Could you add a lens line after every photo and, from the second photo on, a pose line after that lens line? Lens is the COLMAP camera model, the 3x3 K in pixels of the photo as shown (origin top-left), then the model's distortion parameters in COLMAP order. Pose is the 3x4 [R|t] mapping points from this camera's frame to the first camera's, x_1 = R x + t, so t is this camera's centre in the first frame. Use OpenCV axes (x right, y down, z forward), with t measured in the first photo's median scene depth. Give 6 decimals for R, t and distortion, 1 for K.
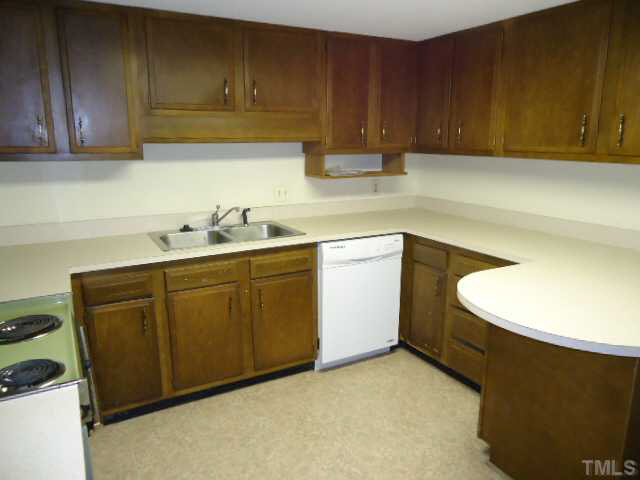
lens RADIAL K [[466.1, 0, 320.0], [0, 466.1, 240.0], [0, 0, 1]] dist [0.000979, 0.004873]
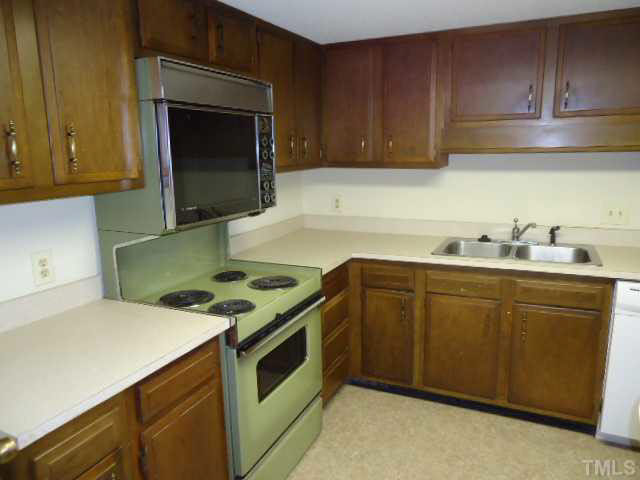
lens RADIAL K [[466.1, 0, 320.0], [0, 466.1, 240.0], [0, 0, 1]] dist [0.000979, 0.004873]
pose [[0.589272, 0.143272, -0.795130, 0.337172], [-0.158324, 0.985547, 0.060249, -0.029589], [0.792270, 0.090385, 0.603439, 0.132456]]
